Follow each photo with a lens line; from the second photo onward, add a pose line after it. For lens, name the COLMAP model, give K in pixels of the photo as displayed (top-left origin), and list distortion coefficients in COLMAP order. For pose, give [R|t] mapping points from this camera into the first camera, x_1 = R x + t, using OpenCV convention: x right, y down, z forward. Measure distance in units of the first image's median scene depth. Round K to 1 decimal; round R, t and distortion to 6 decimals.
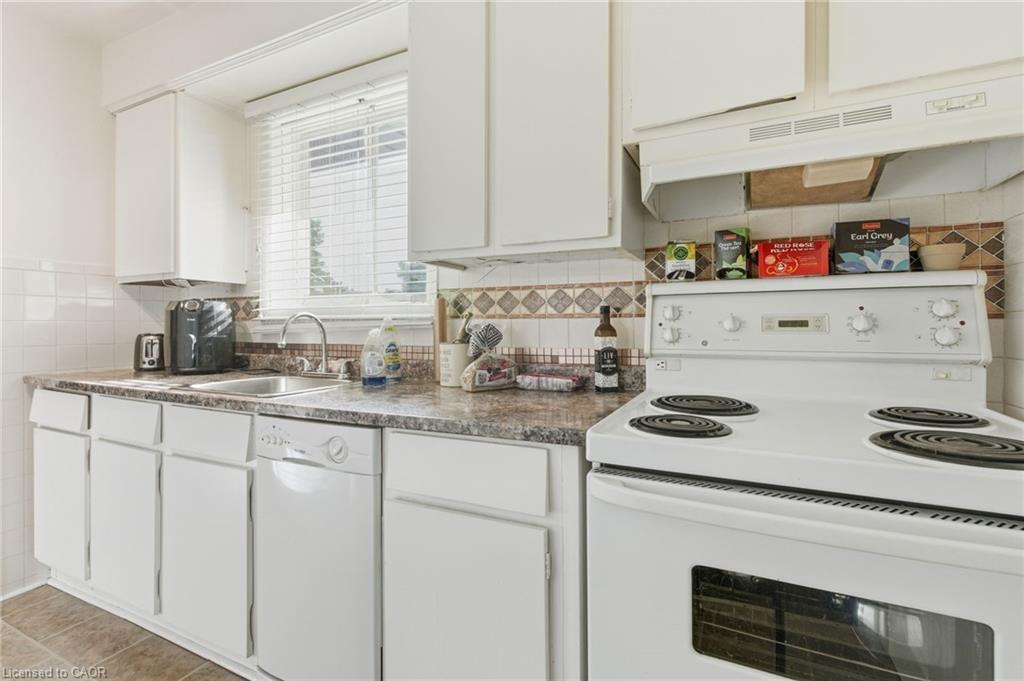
lens RADIAL K [[485.2, 0, 513.7], [0, 485.2, 332.0], [0, 0, 1]] dist [-0.000850, -0.000712]
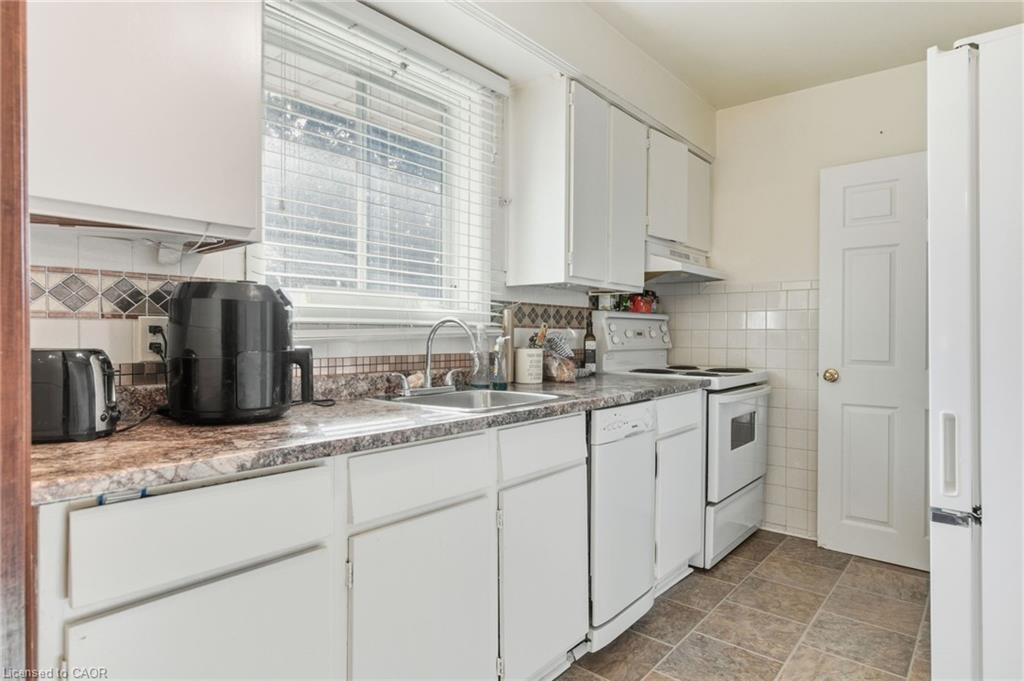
lens RADIAL K [[586.8, 0, 510.0], [0, 586.8, 331.9], [0, 0, 1]] dist [0.000298, -0.002016]
pose [[0.237869, 0.006826, 0.971273, -1.629604], [0.004929, 0.999954, -0.008235, -0.005474], [-0.971285, 0.006746, 0.237824, 0.728848]]
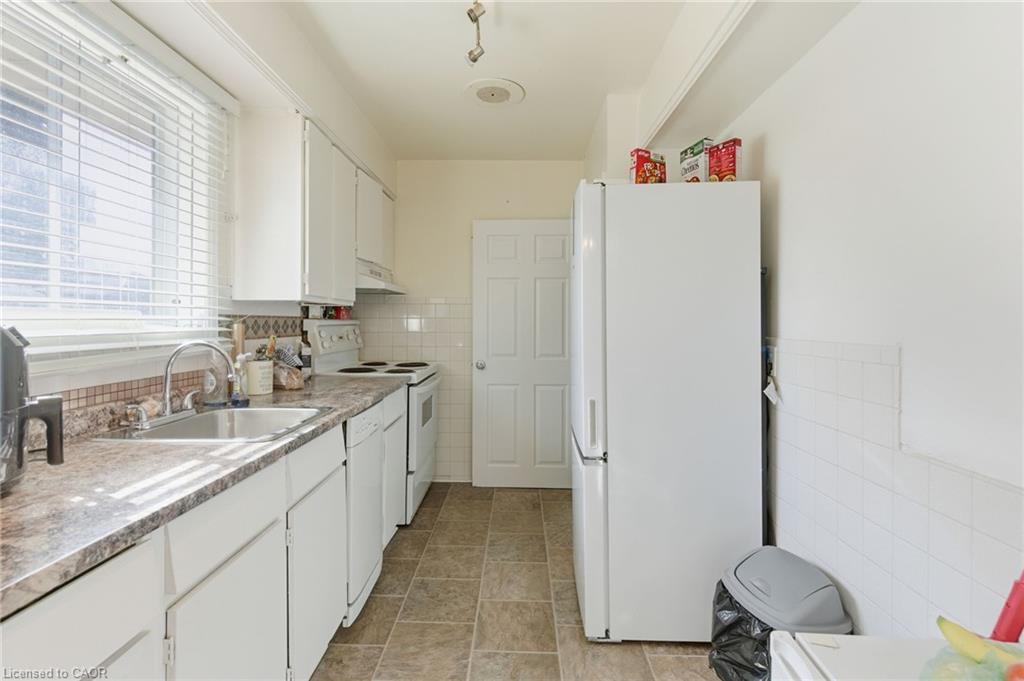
lens RADIAL K [[484.7, 0, 513.6], [0, 484.7, 312.3], [0, 0, 1]] dist [0.003594, -0.000402]
pose [[-0.434737, 0.011486, 0.900484, -1.636729], [0.004997, 0.999934, -0.010342, -0.085187], [-0.900543, 0.000004, -0.434766, 0.979002]]
